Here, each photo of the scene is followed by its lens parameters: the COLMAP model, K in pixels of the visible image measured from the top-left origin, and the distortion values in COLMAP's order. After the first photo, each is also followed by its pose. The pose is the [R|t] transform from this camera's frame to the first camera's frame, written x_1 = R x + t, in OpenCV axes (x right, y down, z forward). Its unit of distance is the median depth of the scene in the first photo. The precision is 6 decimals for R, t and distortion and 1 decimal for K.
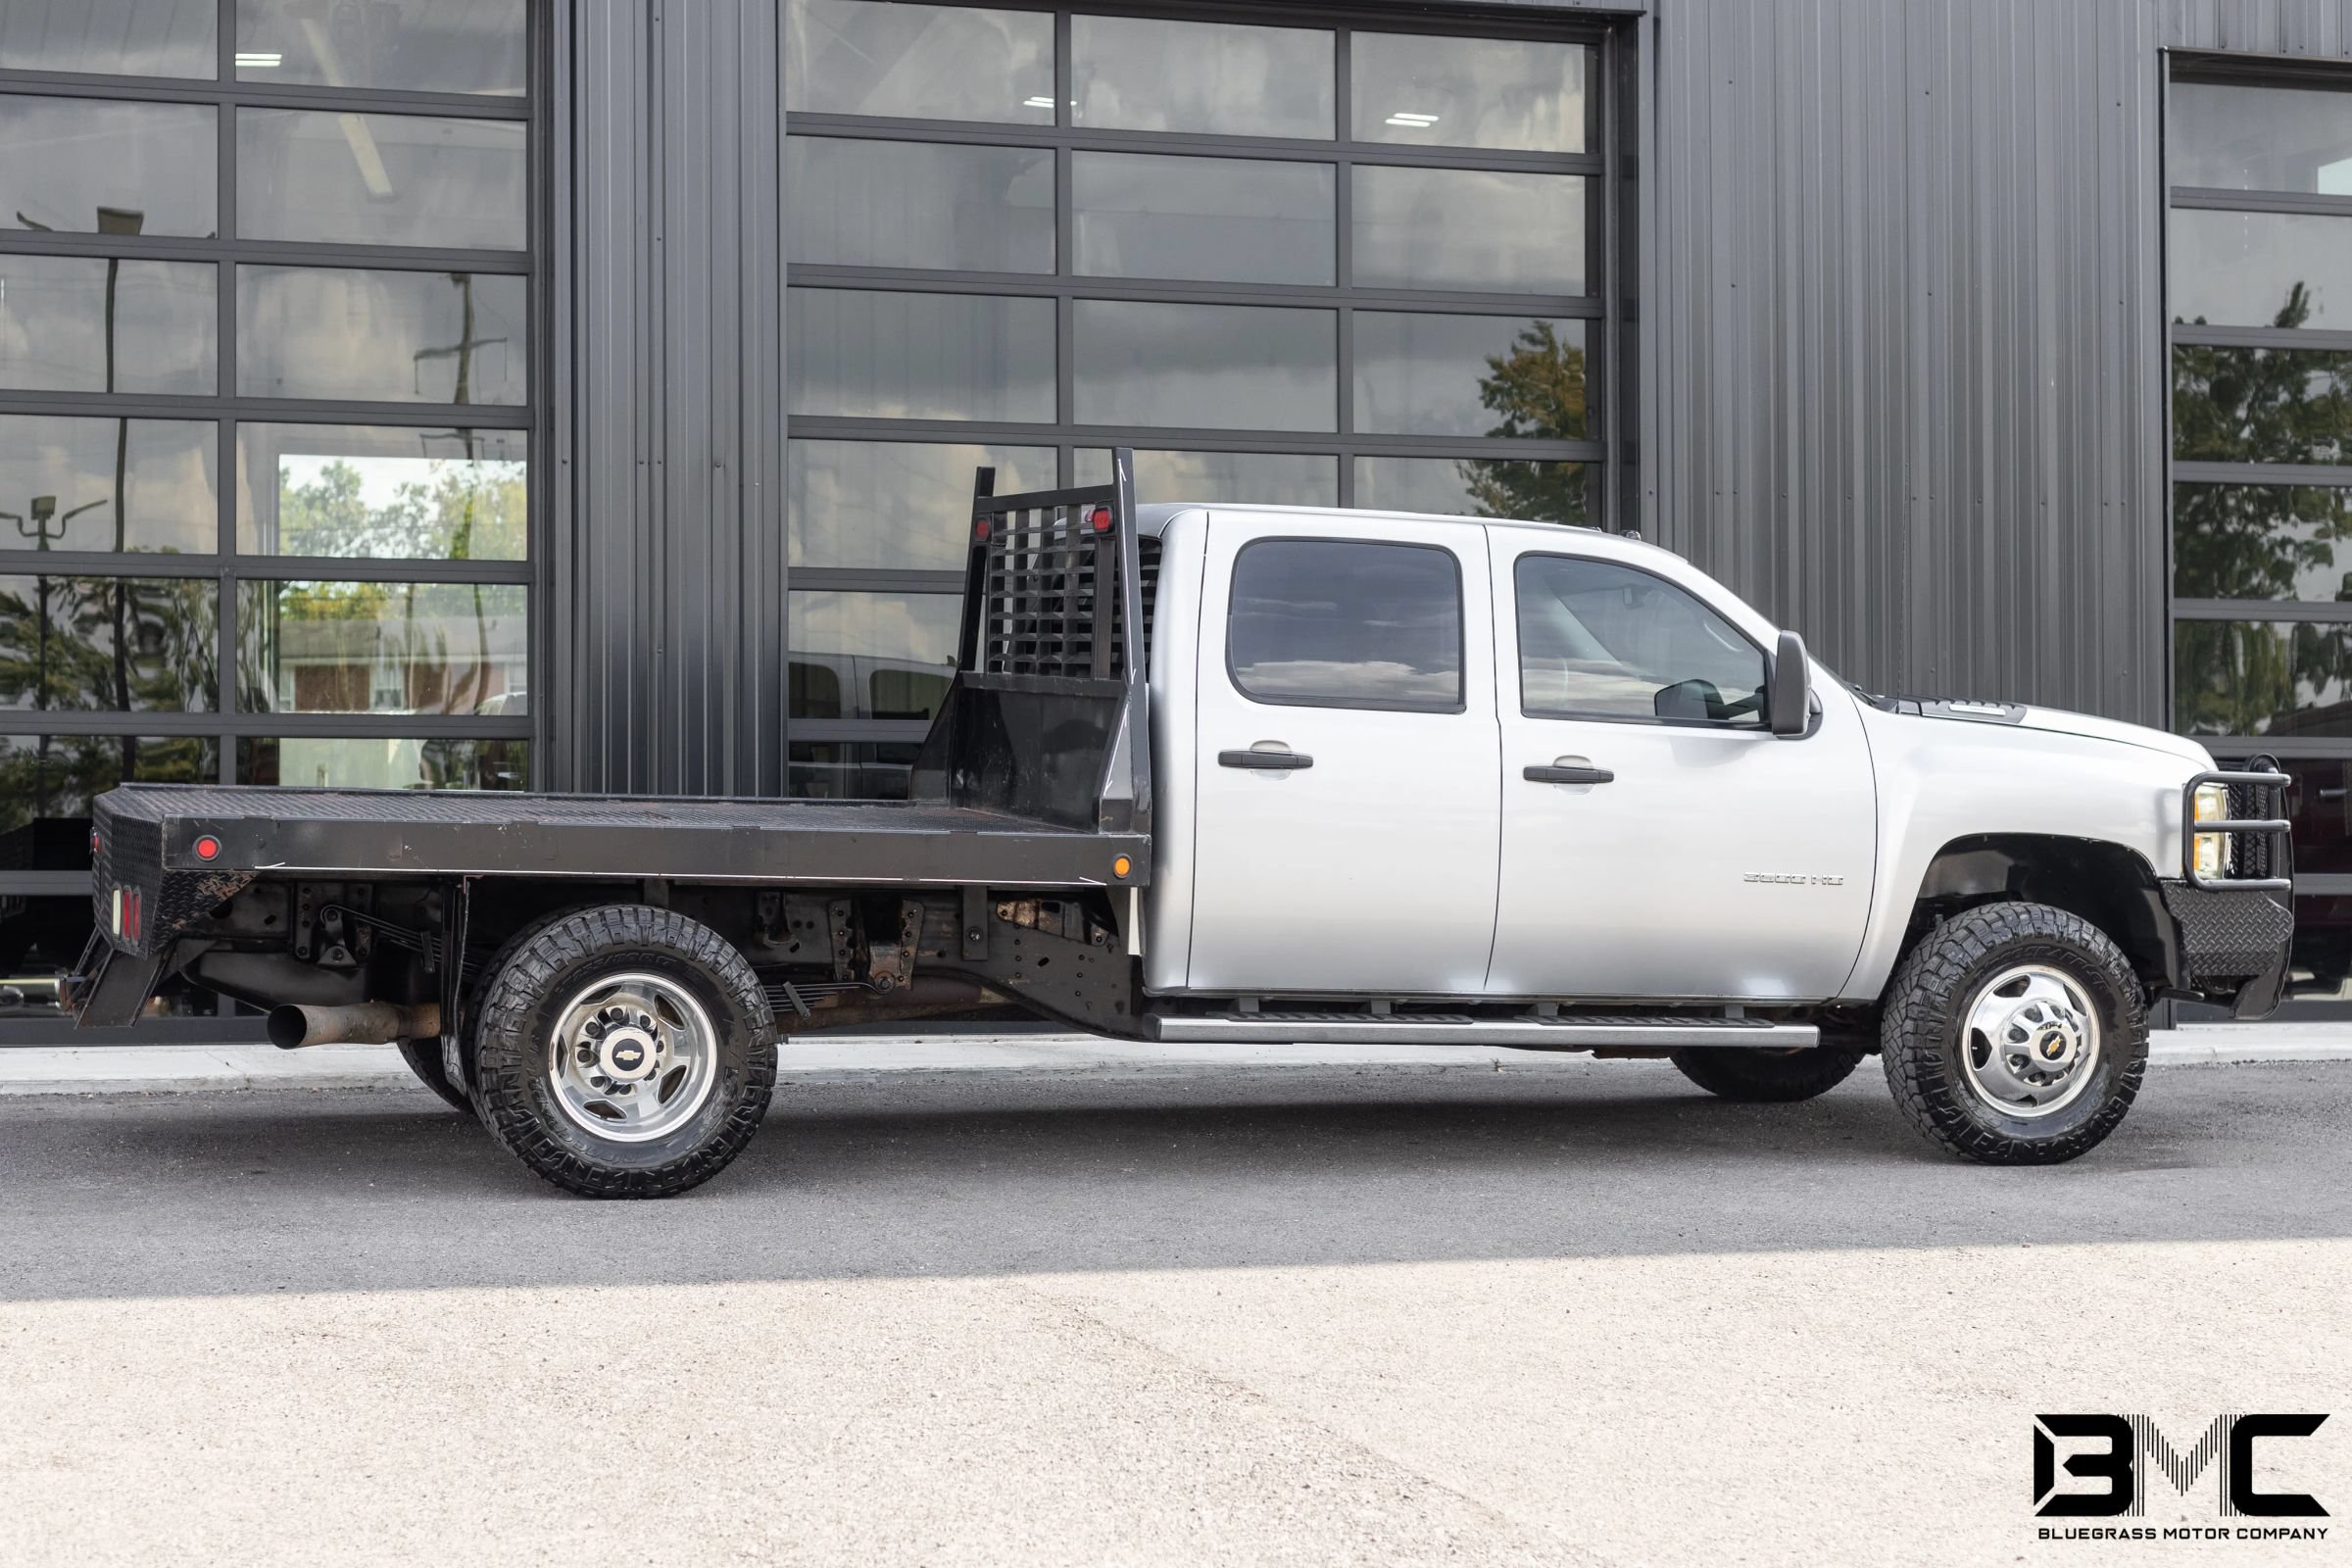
lens RADIAL K [[4079.4, 0, 1176.0], [0, 4079.4, 784.0], [0, 0, 1]] dist [0.018700, -0.041604]
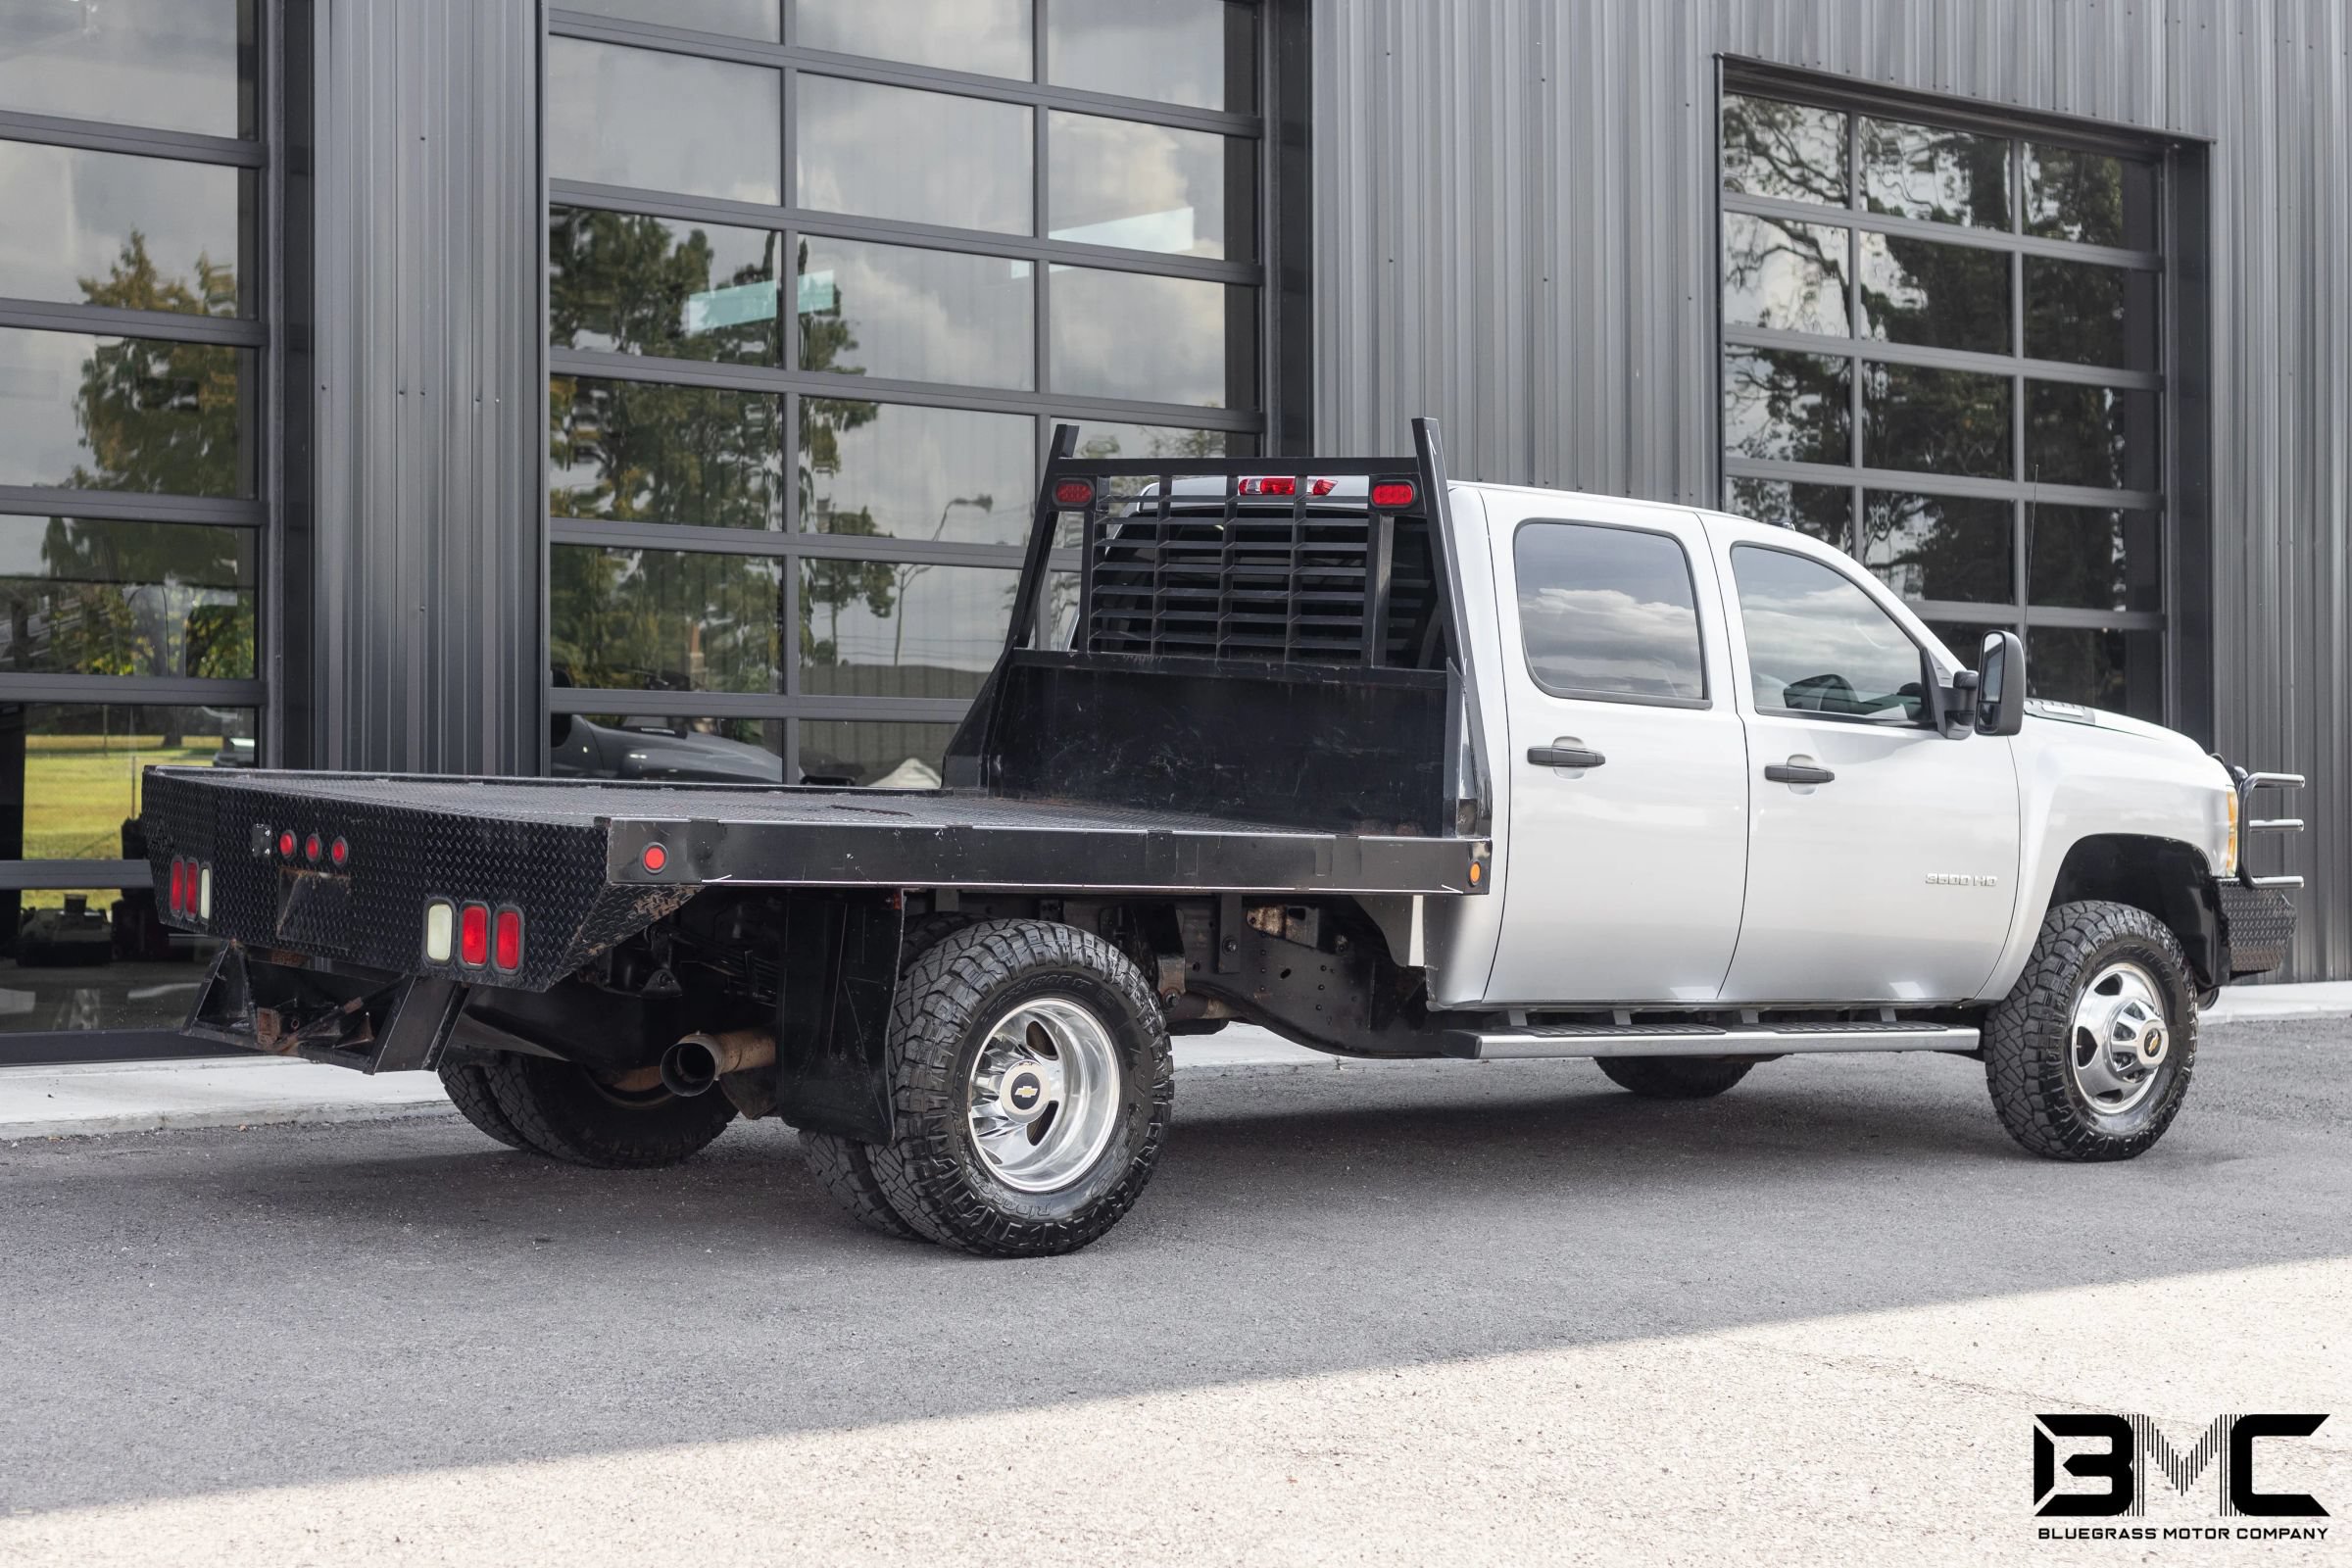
lens RADIAL K [[3993.2, 0, 1176.0], [0, 3993.2, 784.0], [0, 0, 1]] dist [0.027879, -0.193482]
pose [[0.914403, 0.006901, 0.404747, -0.418261], [-0.012564, 0.999857, 0.011337, -0.008762], [-0.404611, -0.015452, 0.914358, 0.191716]]
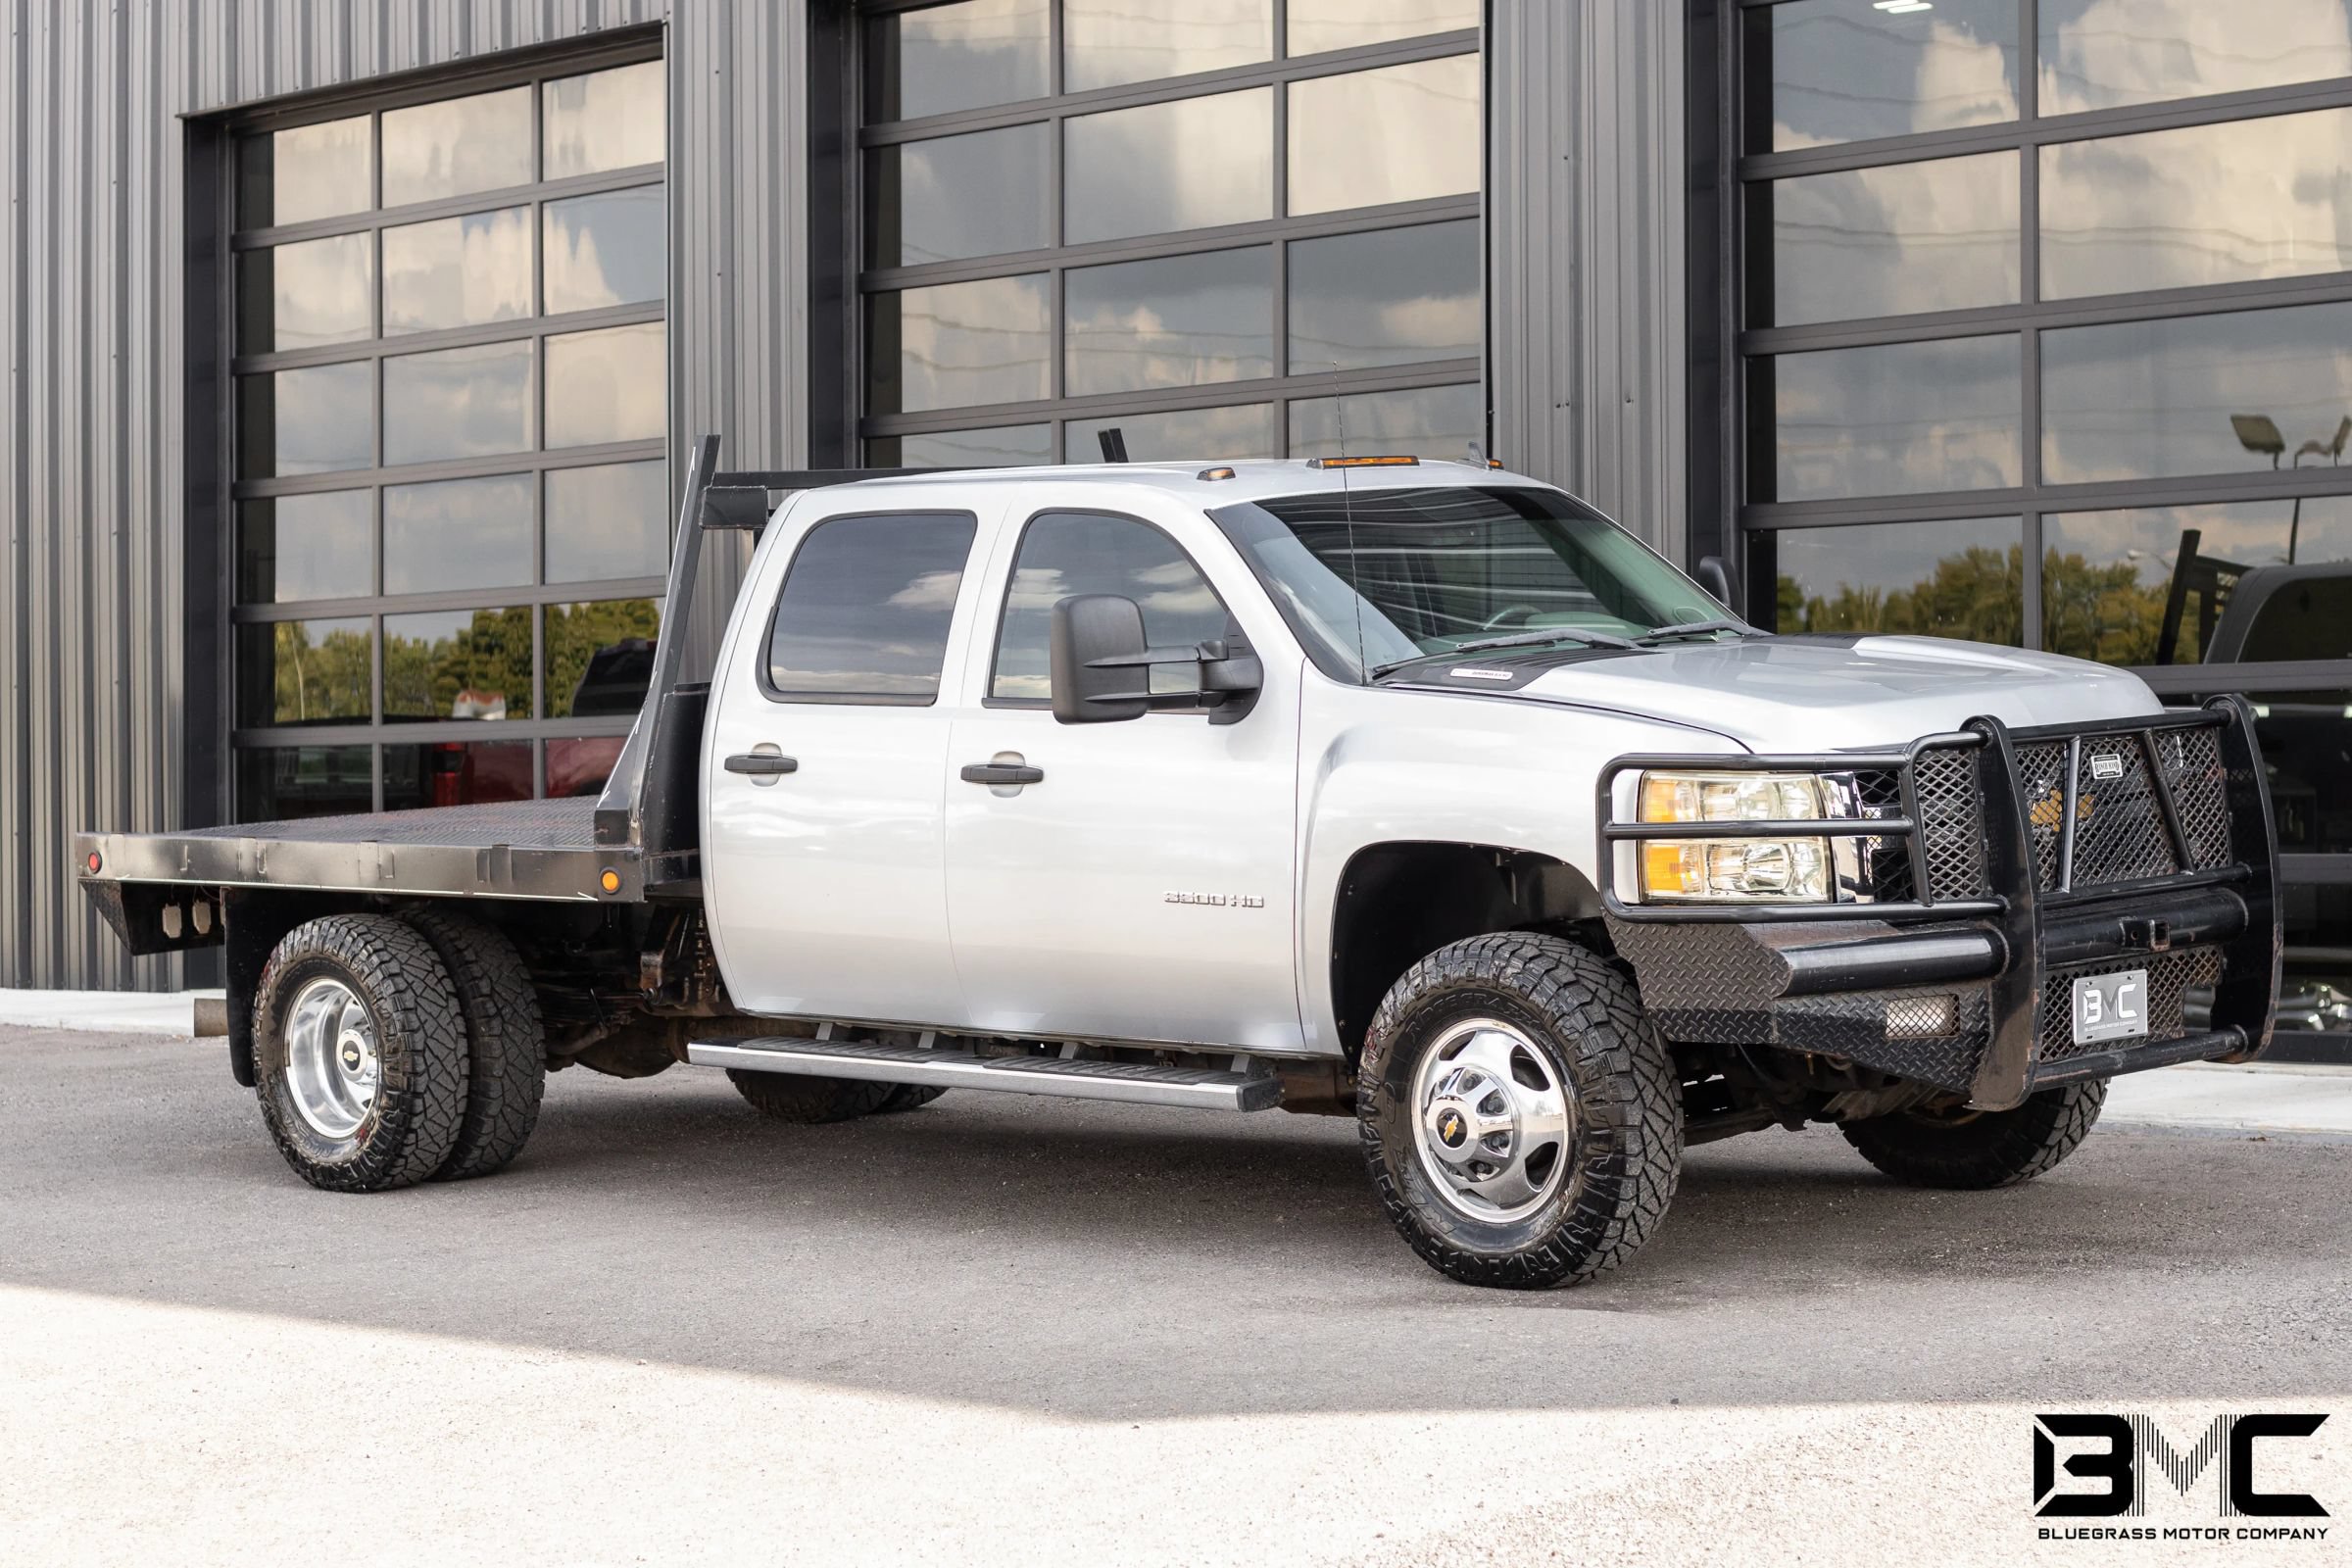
lens RADIAL K [[4388.3, 0, 1176.0], [0, 4388.3, 784.0], [0, 0, 1]] dist [0.033605, 0.070952]
pose [[0.513548, -0.008355, -0.858020, 0.890494], [0.030613, 0.999494, 0.008590, -0.007025], [0.857515, -0.030678, 0.513544, 0.555972]]
